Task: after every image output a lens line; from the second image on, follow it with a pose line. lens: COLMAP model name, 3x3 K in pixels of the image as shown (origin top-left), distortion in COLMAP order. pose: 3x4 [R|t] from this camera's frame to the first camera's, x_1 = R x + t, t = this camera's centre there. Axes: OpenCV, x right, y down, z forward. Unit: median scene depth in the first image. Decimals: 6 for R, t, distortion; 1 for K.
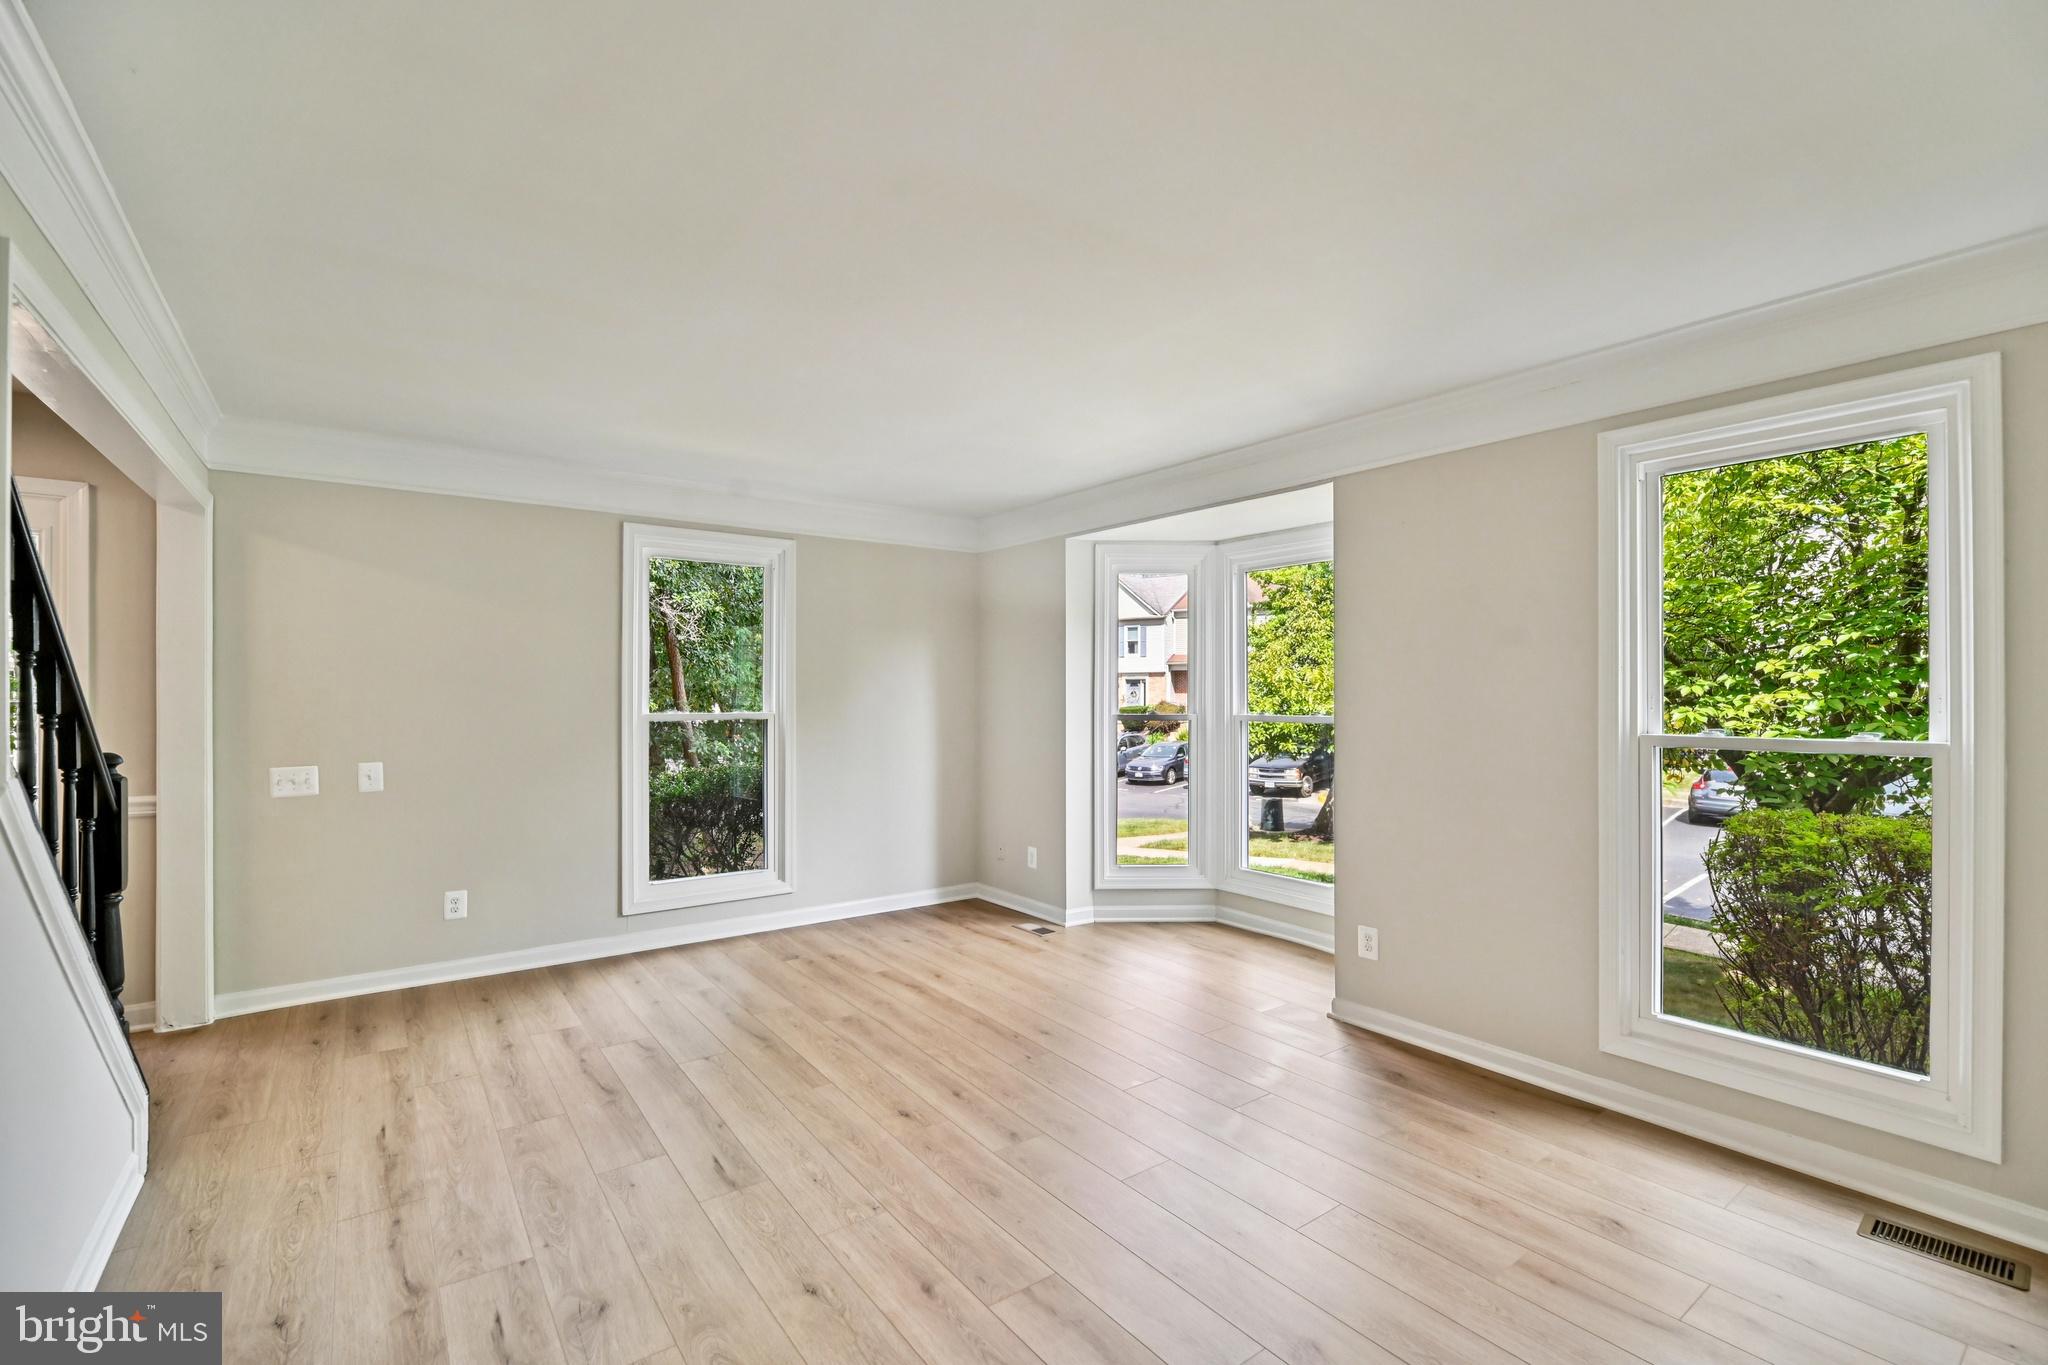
lens RADIAL K [[901.0, 0, 1037.3], [0, 901.0, 681.6], [0, 0, 1]] dist [-0.001833, -0.007938]
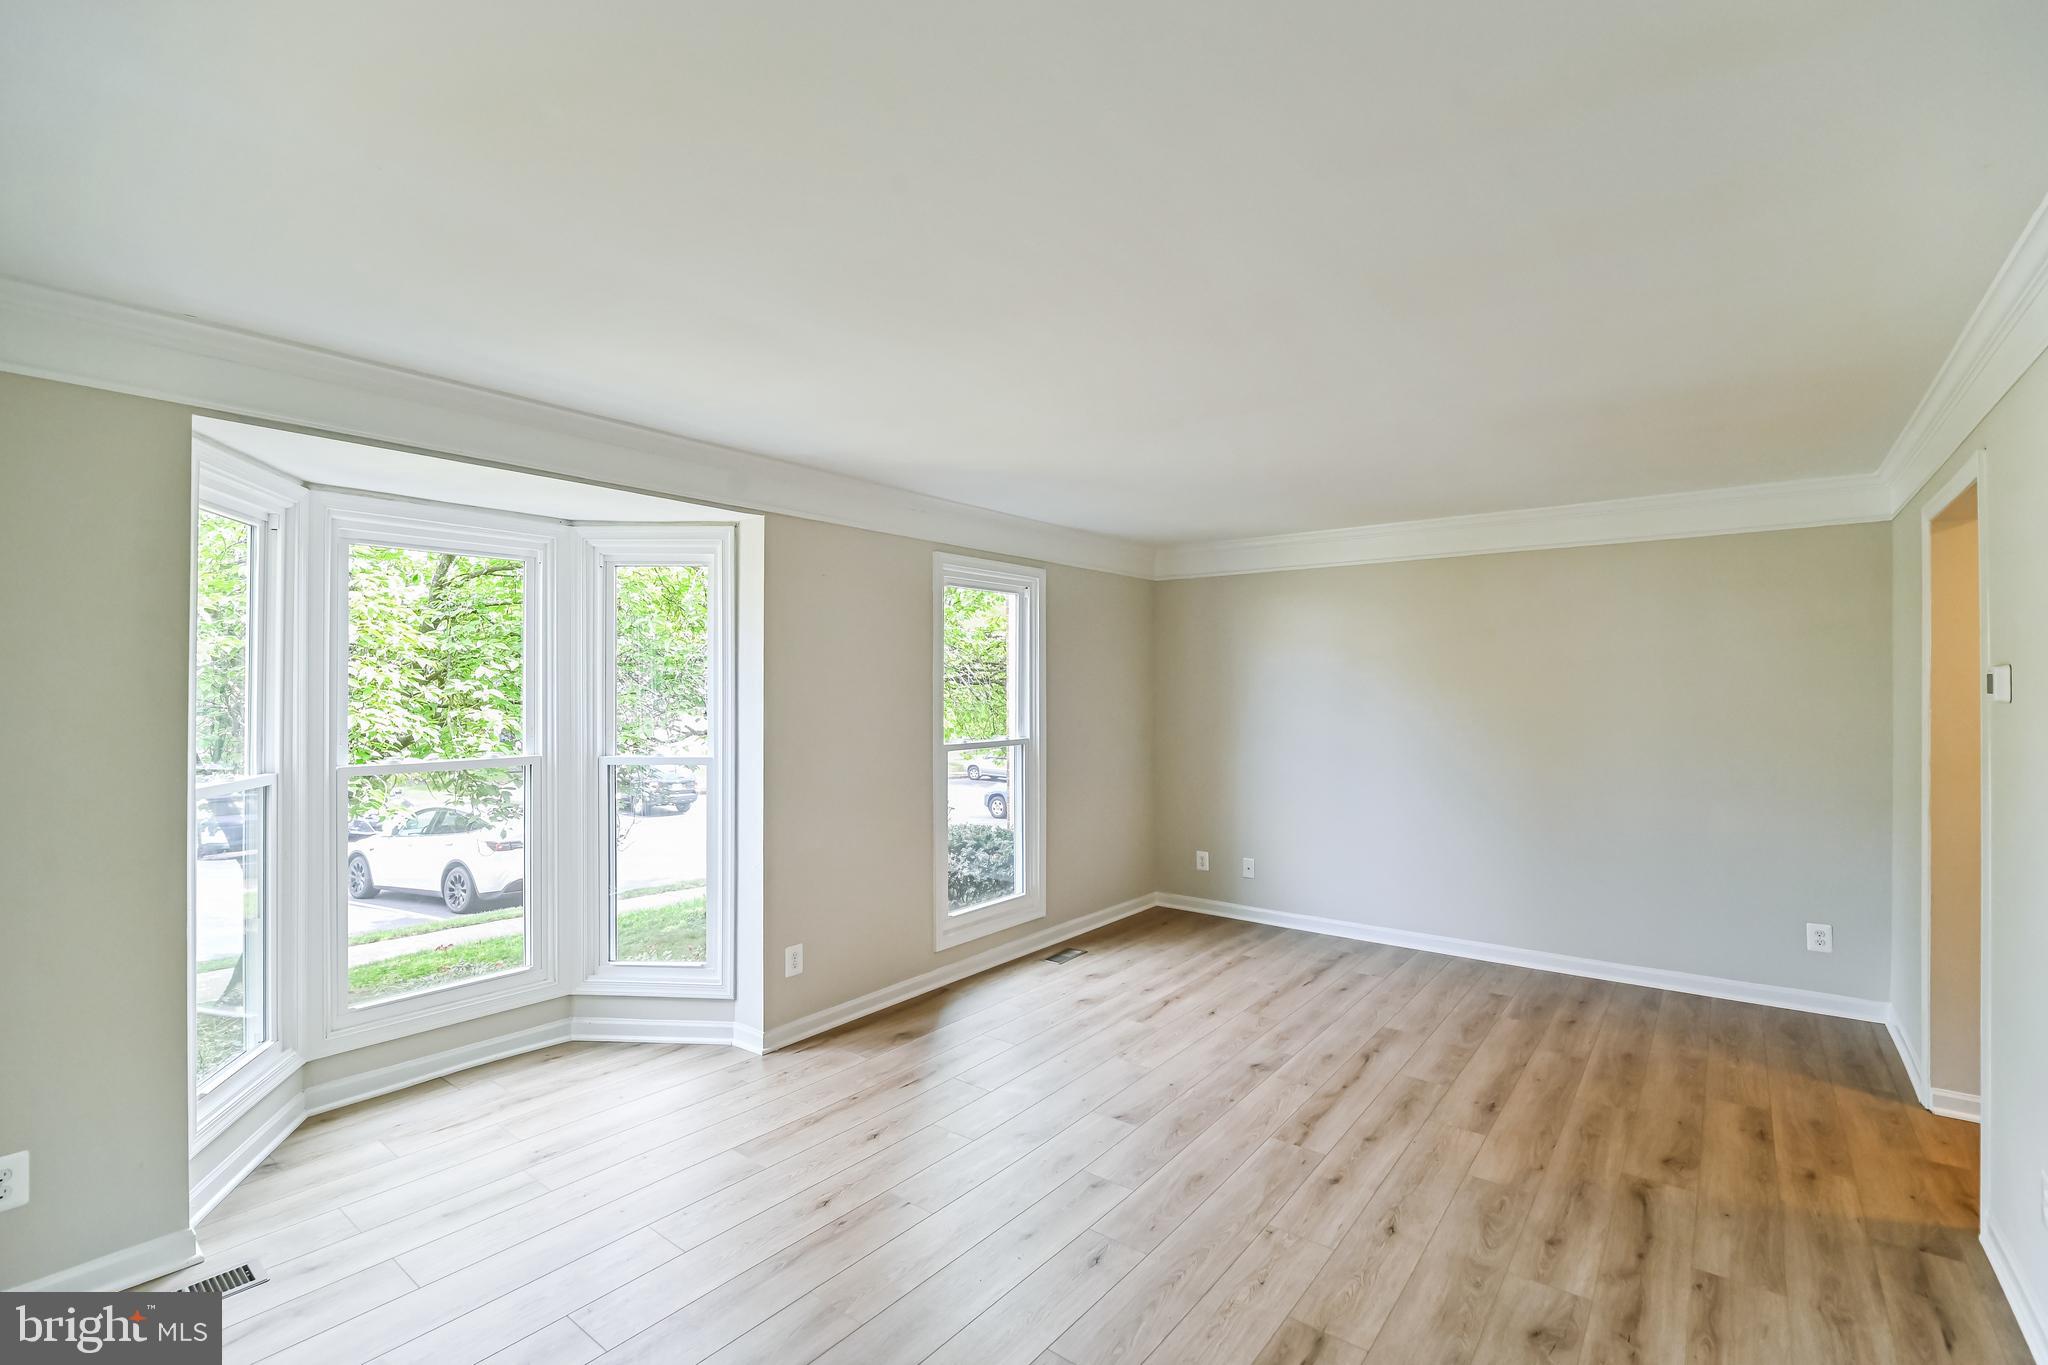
lens RADIAL K [[901.0, 0, 1037.3], [0, 901.0, 681.6], [0, 0, 1]] dist [-0.001833, -0.007938]
pose [[-0.265466, 0.004874, 0.964108, -1.119190], [-0.009816, 0.999922, -0.007758, -0.051885], [-0.964070, -0.011524, -0.265397, 1.535331]]
